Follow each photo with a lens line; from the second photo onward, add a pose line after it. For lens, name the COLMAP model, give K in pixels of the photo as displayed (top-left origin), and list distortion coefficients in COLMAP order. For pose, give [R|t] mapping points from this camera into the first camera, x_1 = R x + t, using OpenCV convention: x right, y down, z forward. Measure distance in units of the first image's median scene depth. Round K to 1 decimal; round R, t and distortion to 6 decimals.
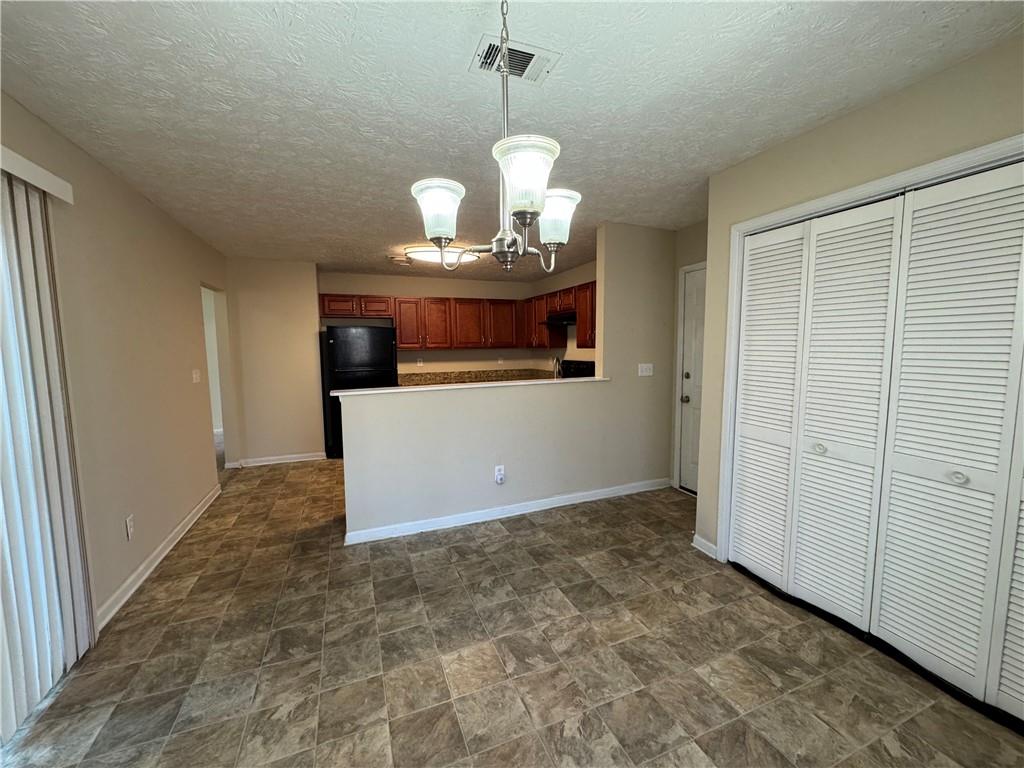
lens RADIAL K [[409.8, 0, 514.0], [0, 409.8, 383.1], [0, 0, 1]] dist [-0.000839, 0.000098]
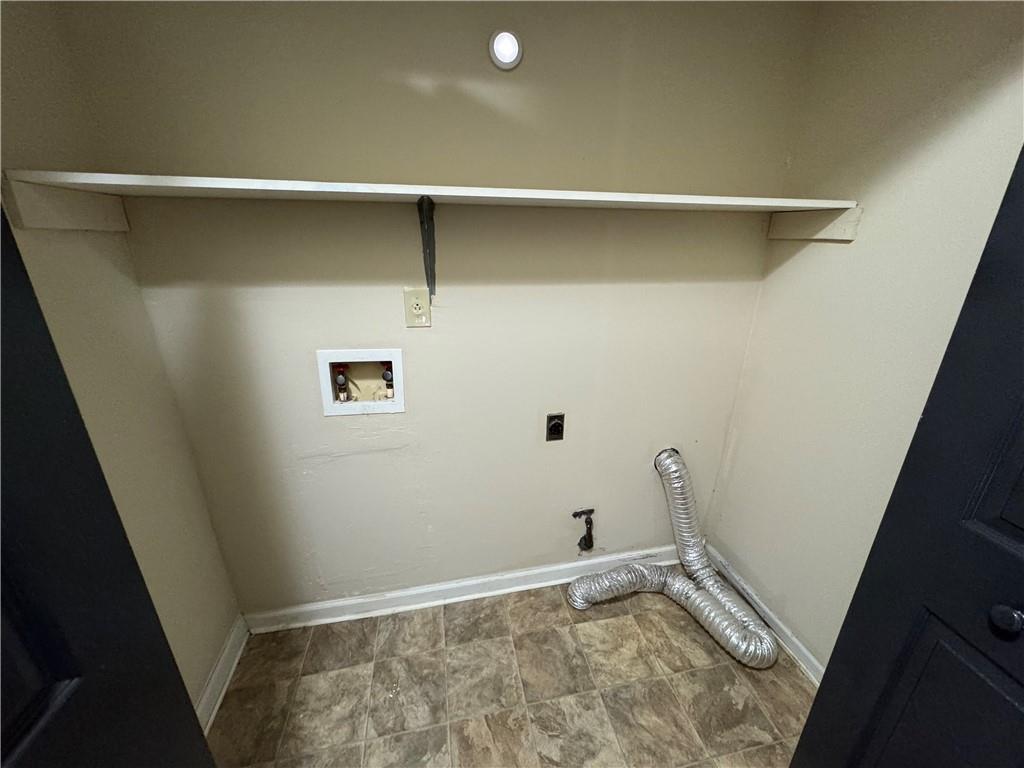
lens RADIAL K [[409.8, 0, 514.0], [0, 409.8, 383.1], [0, 0, 1]] dist [-0.000839, 0.000098]
pose [[0.181820, -0.332421, 0.925439, -0.337877], [0.075396, 0.943068, 0.323941, -0.096388], [-0.980437, 0.010876, 0.196532, 0.786321]]
